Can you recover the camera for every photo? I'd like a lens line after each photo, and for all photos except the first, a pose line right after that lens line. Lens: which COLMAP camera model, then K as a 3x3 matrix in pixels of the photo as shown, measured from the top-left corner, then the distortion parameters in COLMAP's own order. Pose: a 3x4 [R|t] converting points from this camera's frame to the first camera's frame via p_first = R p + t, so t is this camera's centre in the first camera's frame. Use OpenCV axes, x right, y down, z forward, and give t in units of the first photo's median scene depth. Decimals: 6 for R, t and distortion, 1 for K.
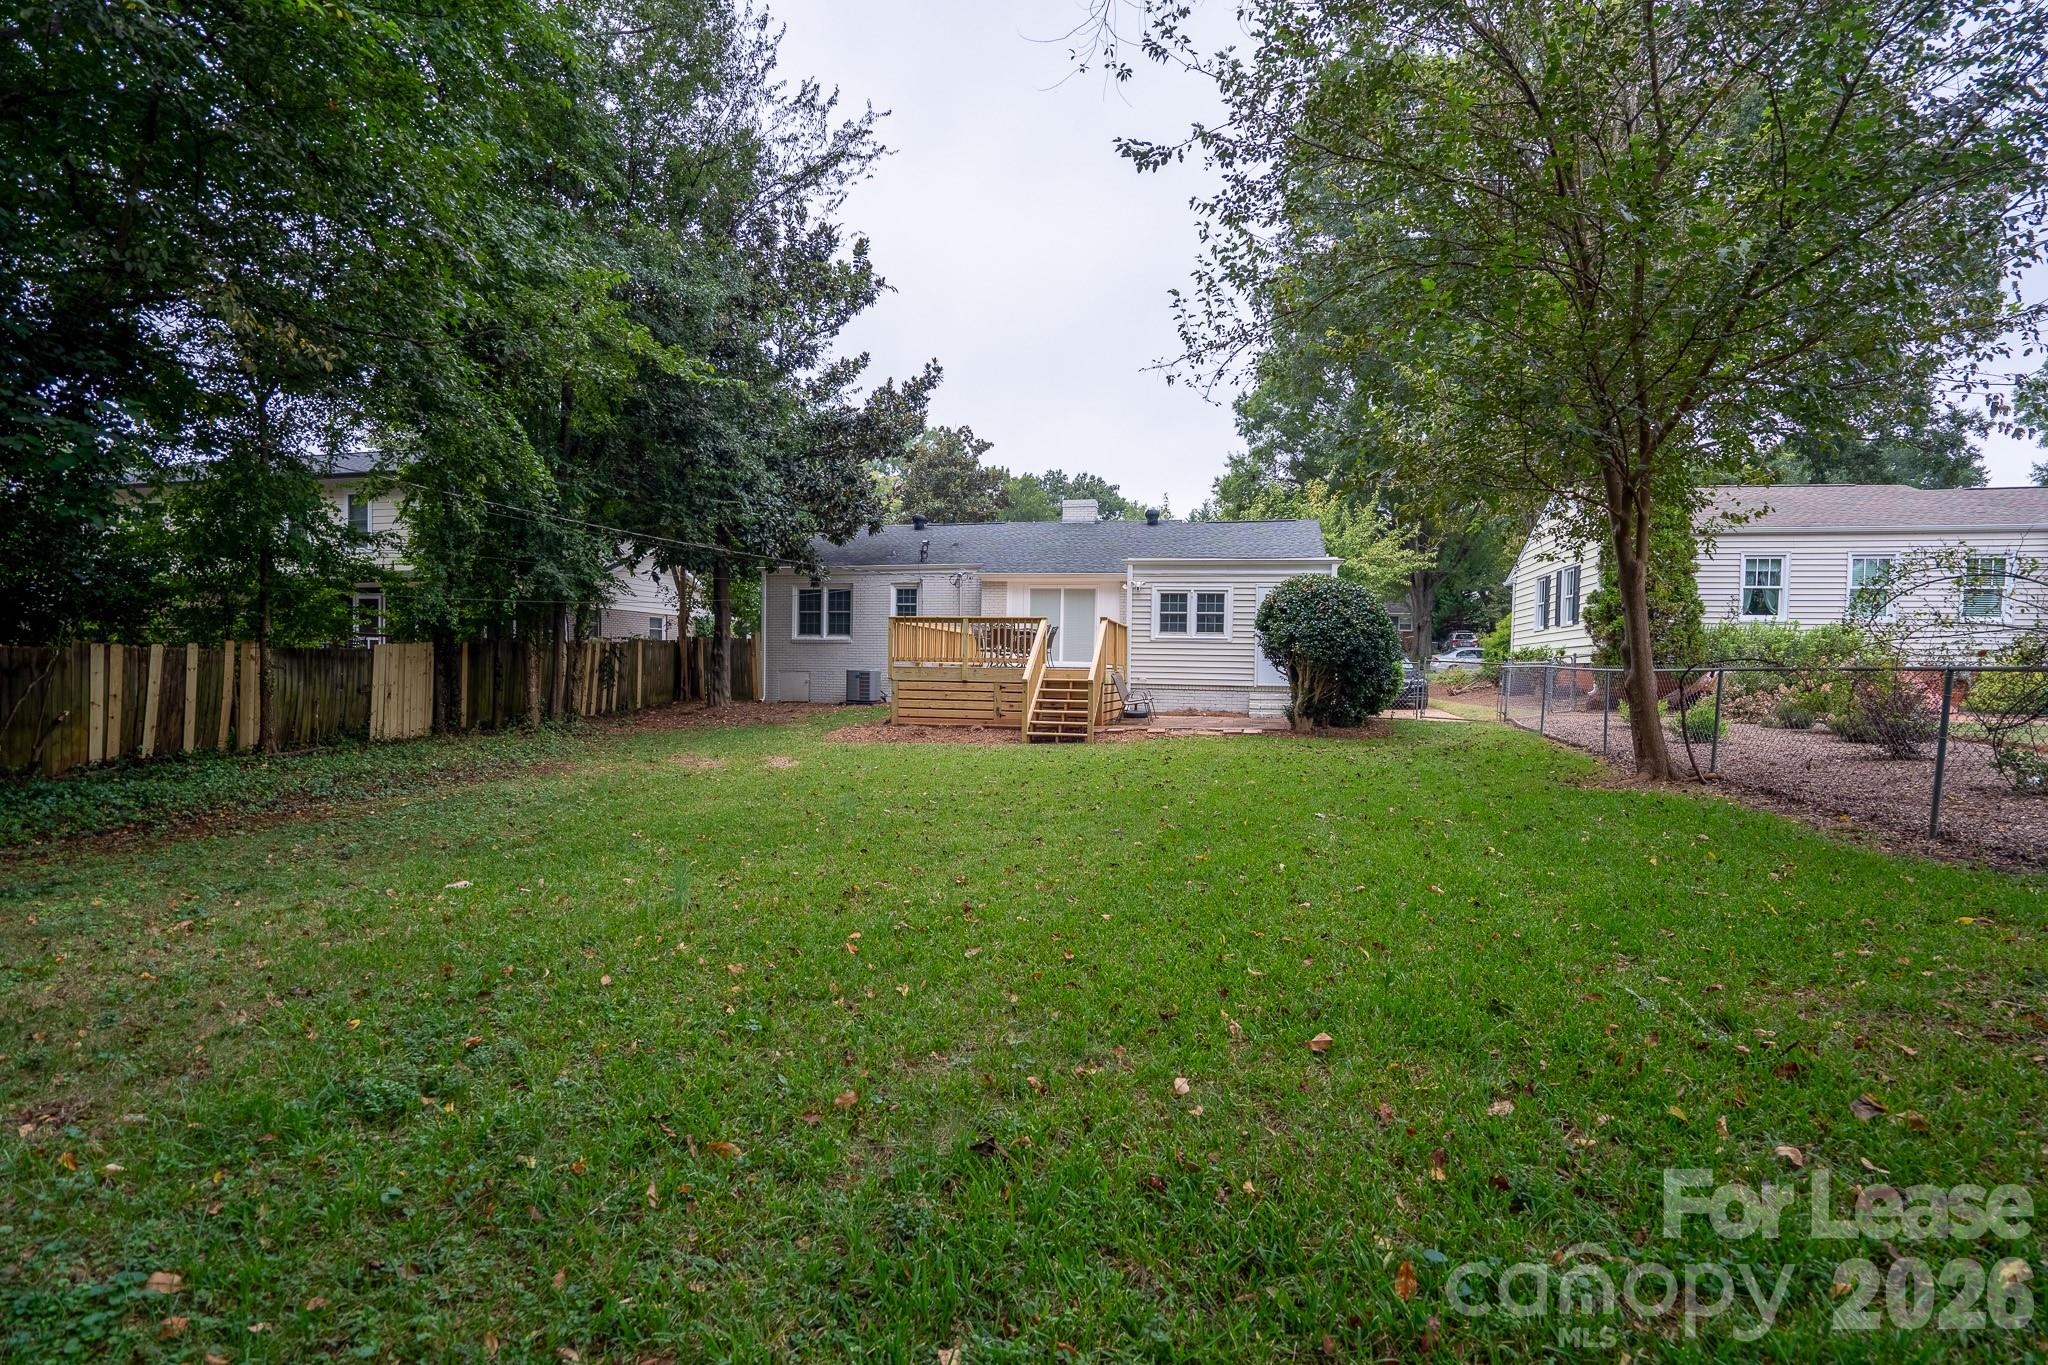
lens RADIAL K [[954.1, 0, 1019.7], [0, 954.1, 698.2], [0, 0, 1]] dist [-0.049369, 0.027061]
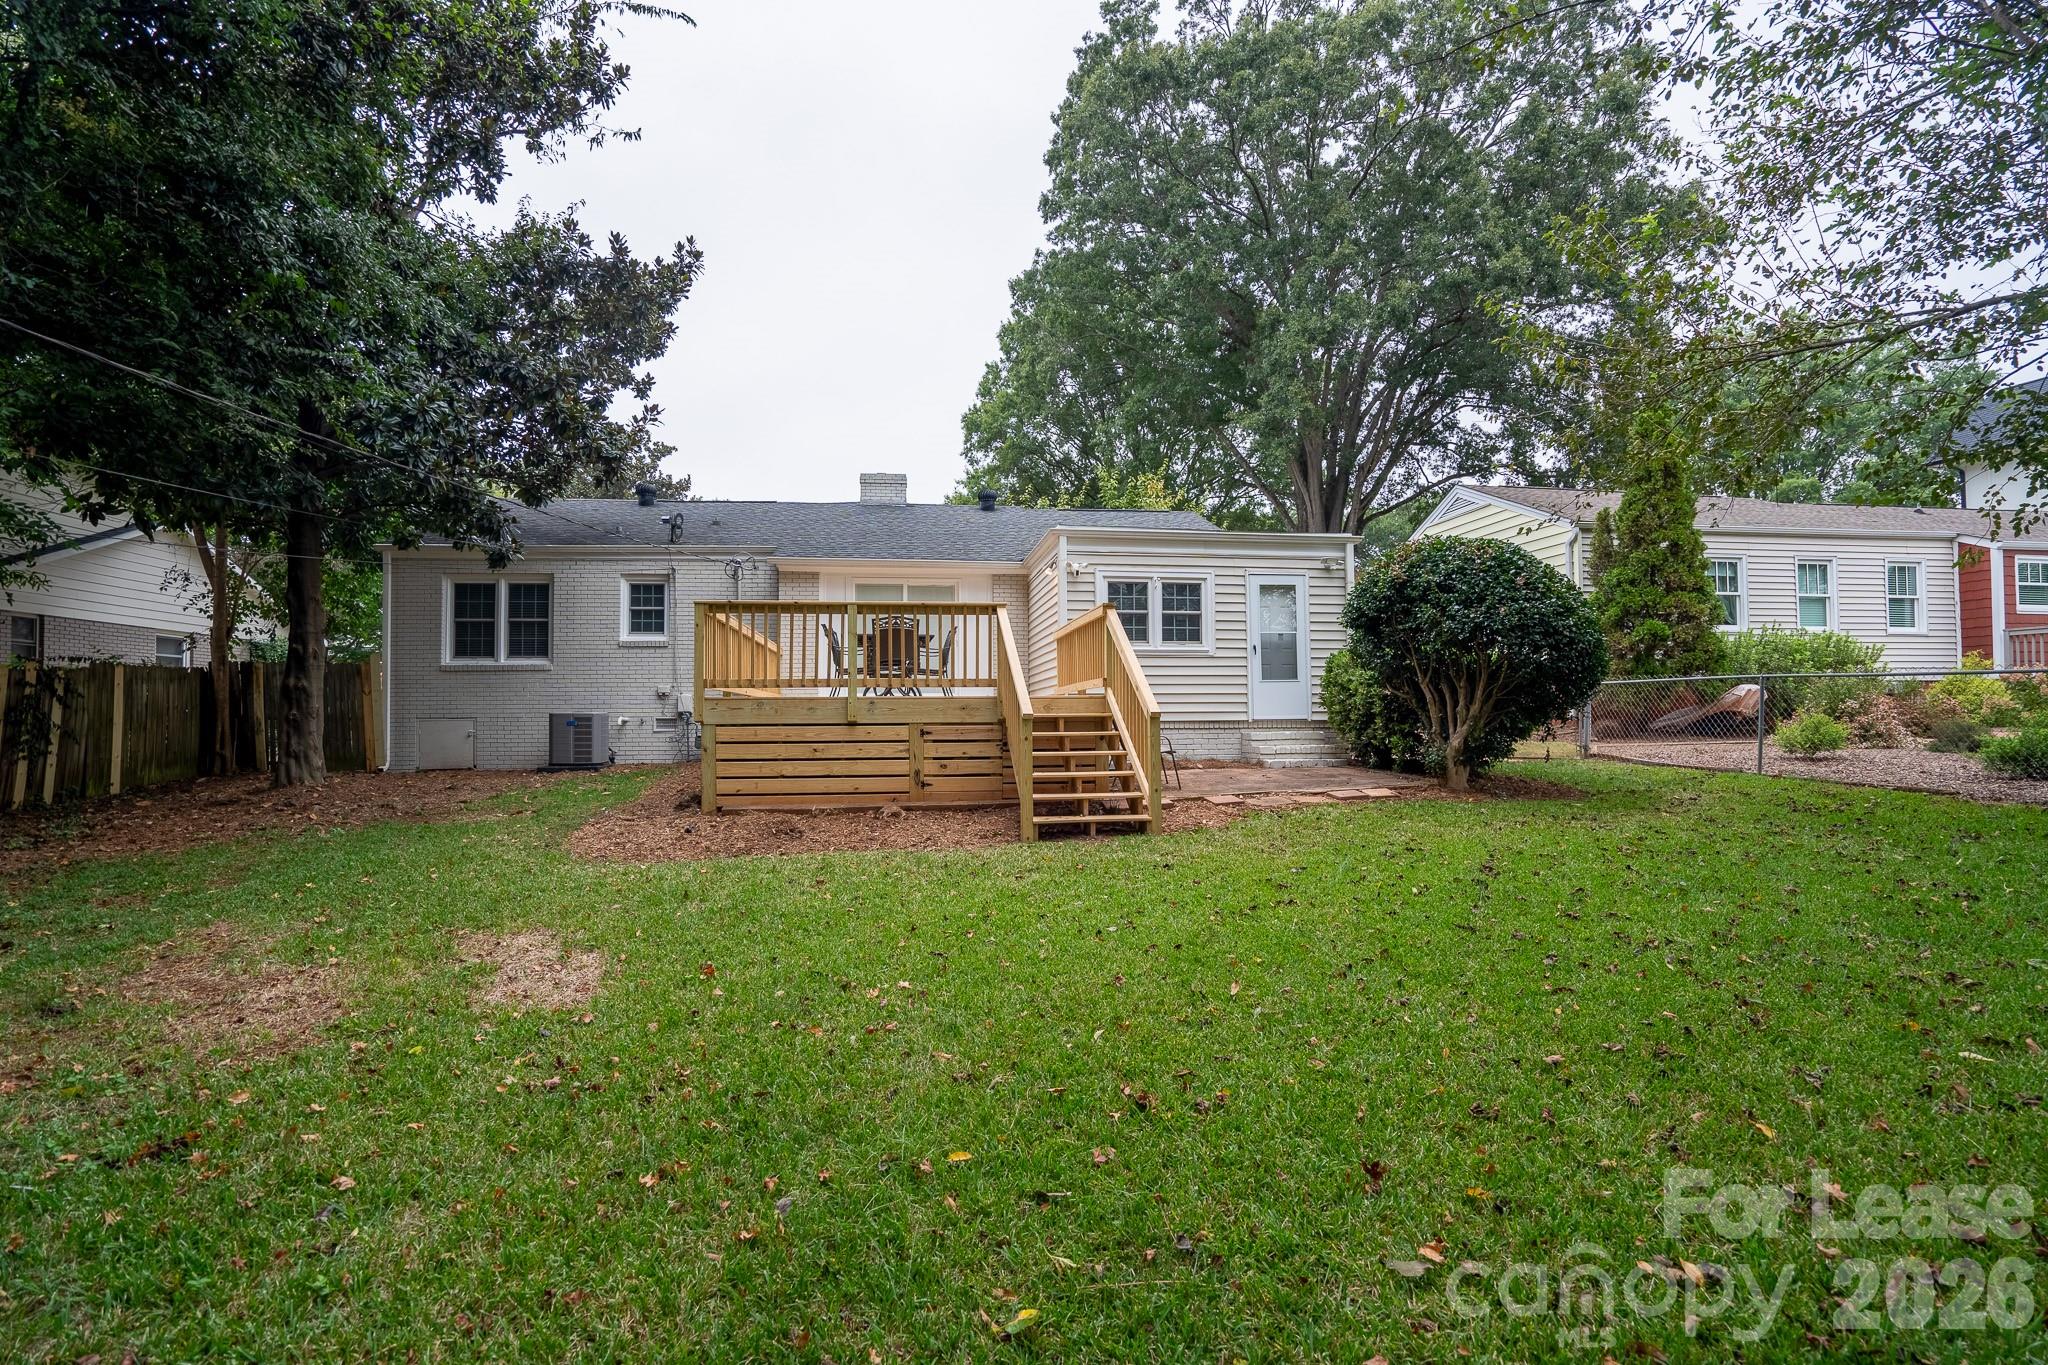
lens RADIAL K [[954.1, 0, 1019.7], [0, 954.1, 698.2], [0, 0, 1]] dist [-0.049369, 0.027061]
pose [[0.936664, -0.016549, 0.349838, -0.112613], [0.032857, 0.998630, -0.040733, -0.005071], [-0.348684, 0.049648, 0.935924, 0.340732]]
